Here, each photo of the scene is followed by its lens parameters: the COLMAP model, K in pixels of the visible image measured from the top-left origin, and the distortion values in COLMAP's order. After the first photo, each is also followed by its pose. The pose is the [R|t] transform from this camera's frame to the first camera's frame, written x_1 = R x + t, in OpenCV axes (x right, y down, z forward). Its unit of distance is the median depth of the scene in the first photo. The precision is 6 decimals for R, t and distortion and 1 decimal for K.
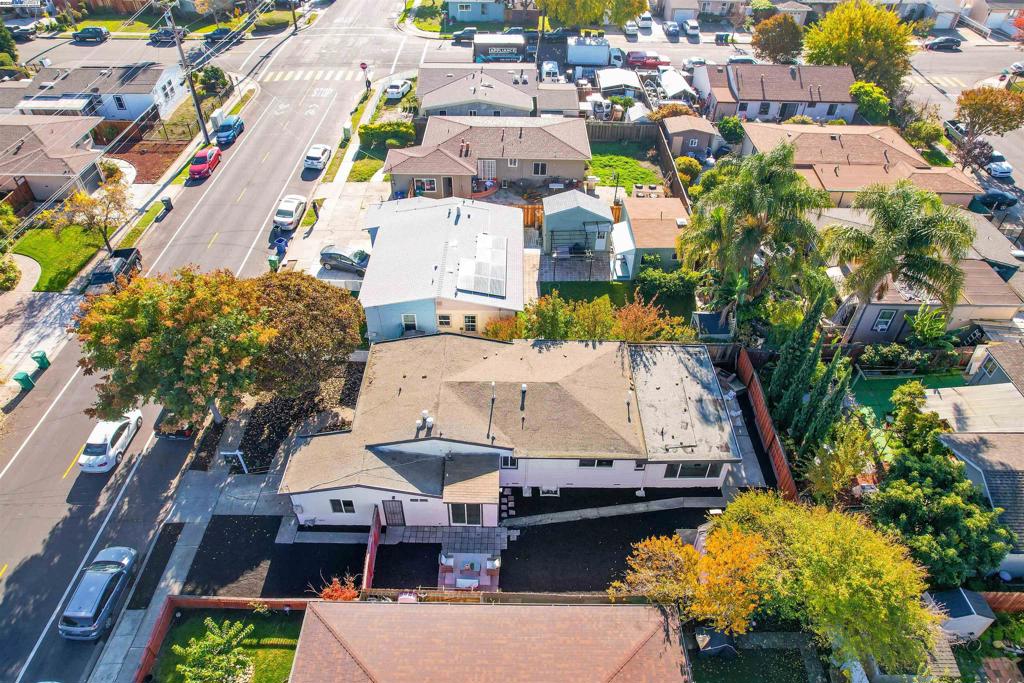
lens RADIAL K [[662.4, 0, 515.3], [0, 662.4, 341.4], [0, 0, 1]] dist [-0.068321, 0.055456]
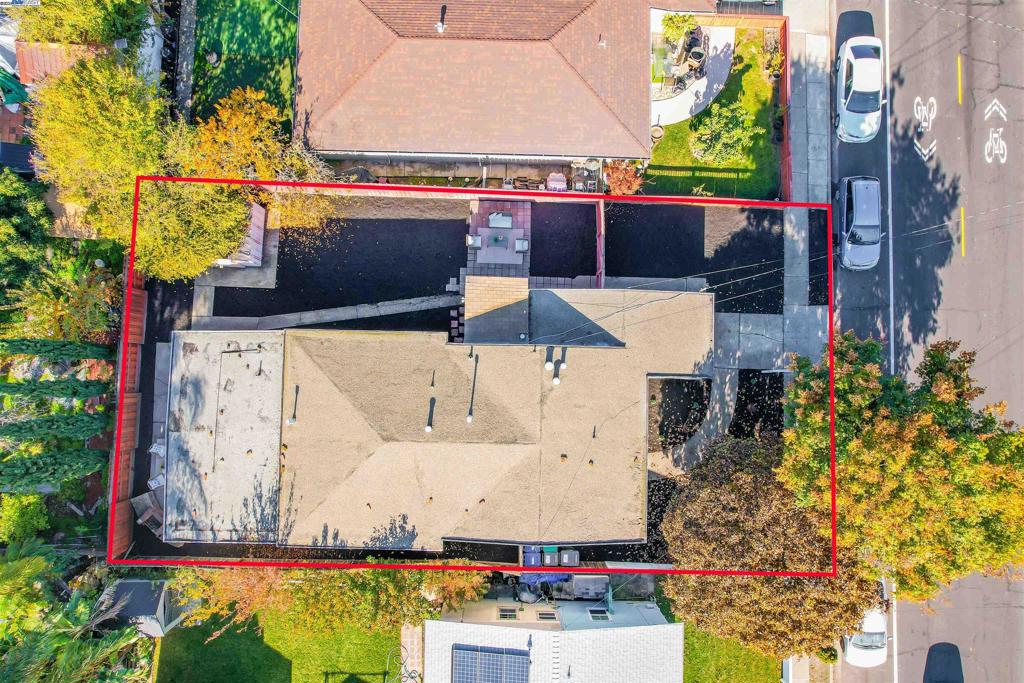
lens RADIAL K [[662.4, 0, 515.3], [0, 662.4, 341.4], [0, 0, 1]] dist [-0.068321, 0.055456]
pose [[-0.999186, -0.021553, -0.034100, -0.059224], [-0.013471, -0.618530, 0.785646, -0.476115], [-0.038025, 0.785466, 0.617736, 0.476916]]
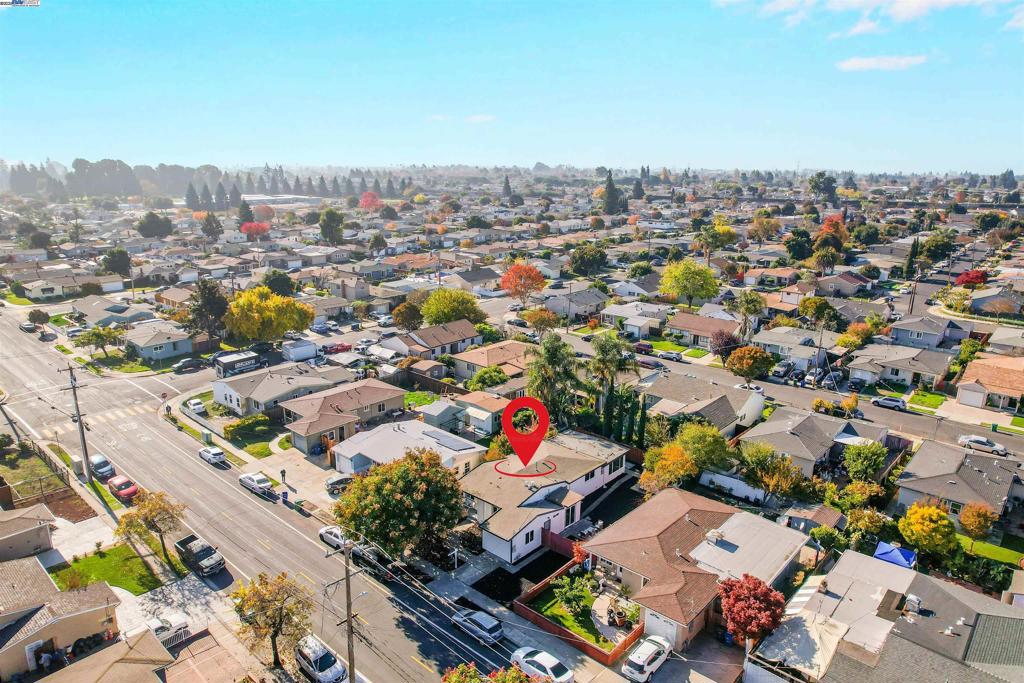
lens RADIAL K [[662.4, 0, 515.3], [0, 662.4, 341.4], [0, 0, 1]] dist [-0.068321, 0.055456]
pose [[0.665480, -0.205705, 0.717511, -1.445674], [0.493278, 0.842646, -0.215926, 0.160816], [-0.560191, 0.497627, 0.662234, -0.459048]]
